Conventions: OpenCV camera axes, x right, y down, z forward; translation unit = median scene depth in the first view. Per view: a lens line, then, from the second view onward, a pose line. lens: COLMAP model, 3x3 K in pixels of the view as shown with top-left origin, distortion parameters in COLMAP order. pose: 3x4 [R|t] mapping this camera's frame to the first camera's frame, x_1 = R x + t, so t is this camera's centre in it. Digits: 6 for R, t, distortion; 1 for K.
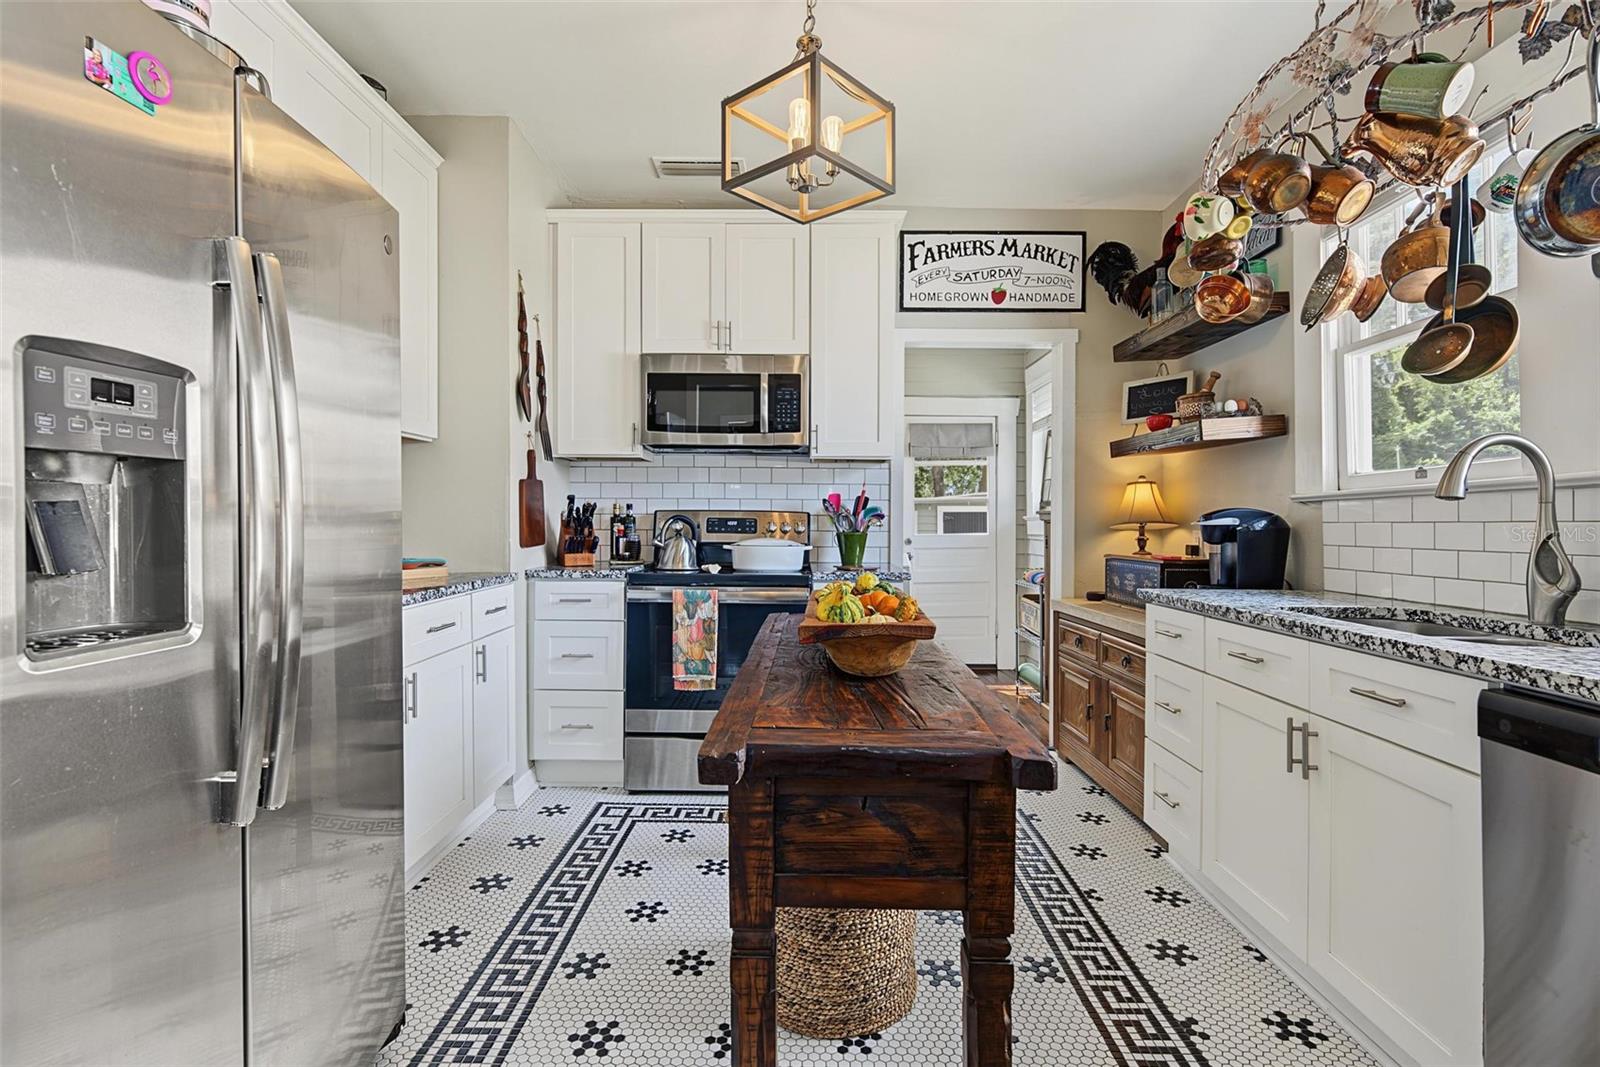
lens RADIAL K [[779.6, 0, 799.6], [0, 779.6, 531.5], [0, 0, 1]] dist [-0.000256, -0.000002]
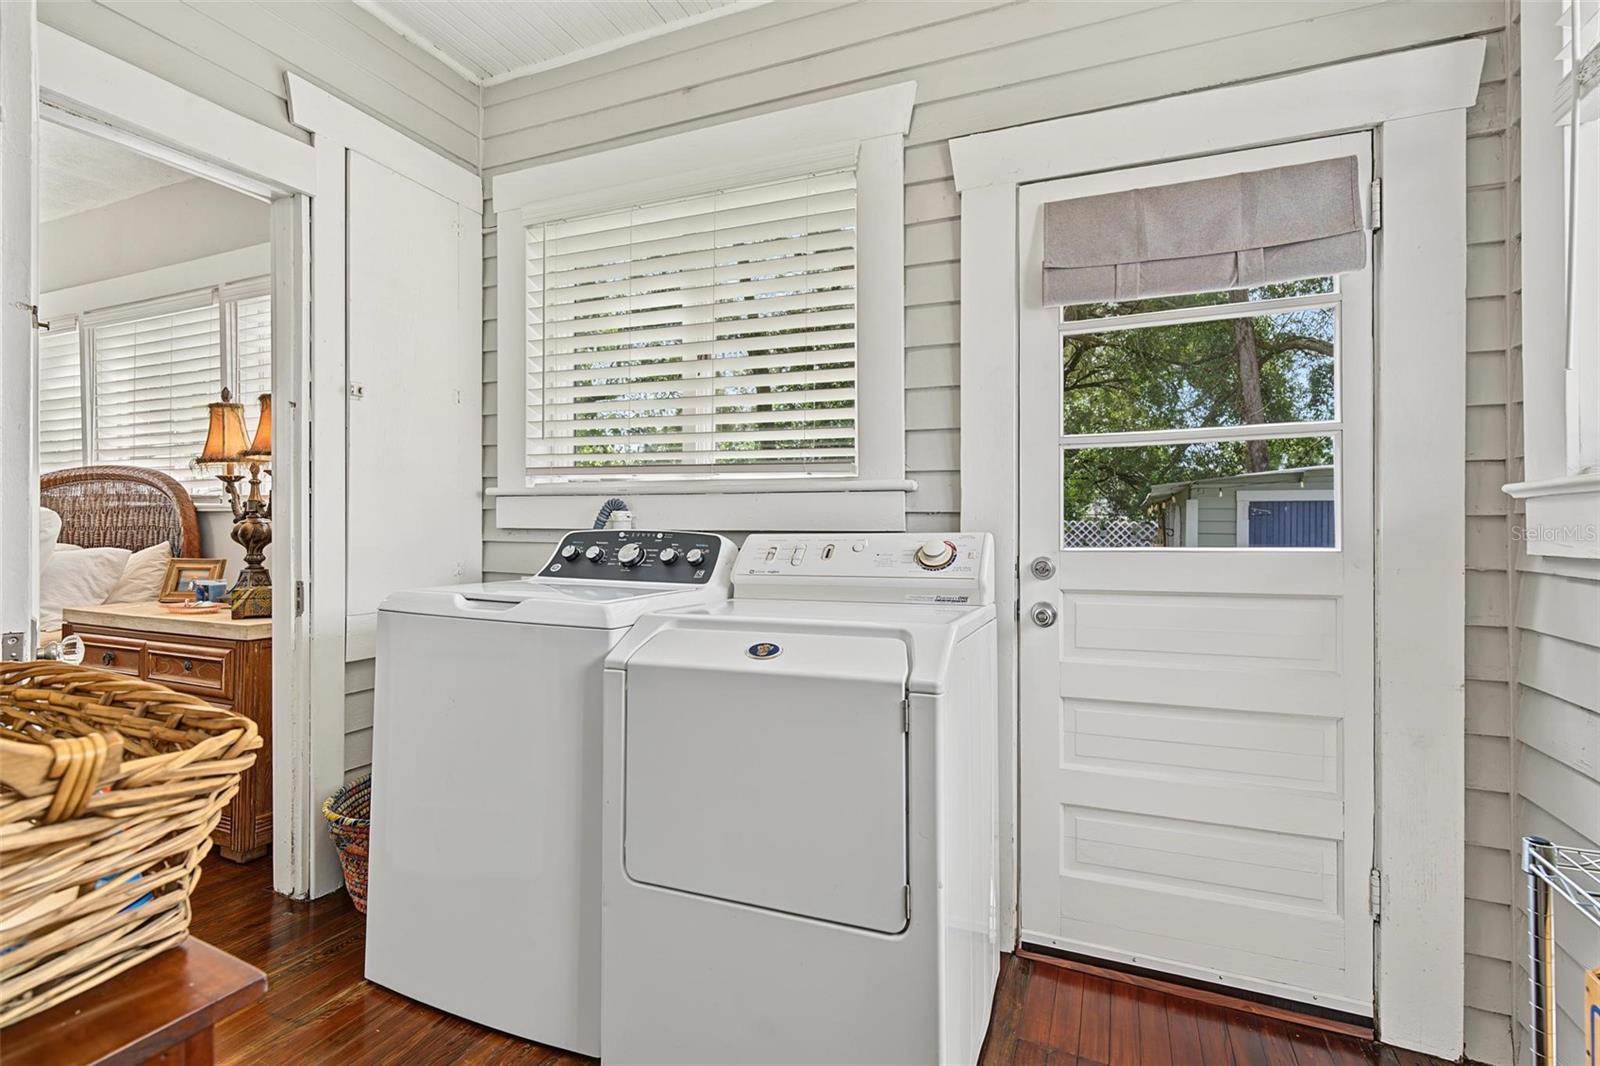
lens RADIAL K [[722.5, 0, 803.3], [0, 722.5, 523.6], [0, 0, 1]] dist [0.002106, 0.000171]
pose [[0.922045, 0.003027, -0.387072, 0.164436], [-0.005768, 0.999966, -0.005919, -0.003616], [0.387041, 0.007690, 0.922031, 0.683540]]
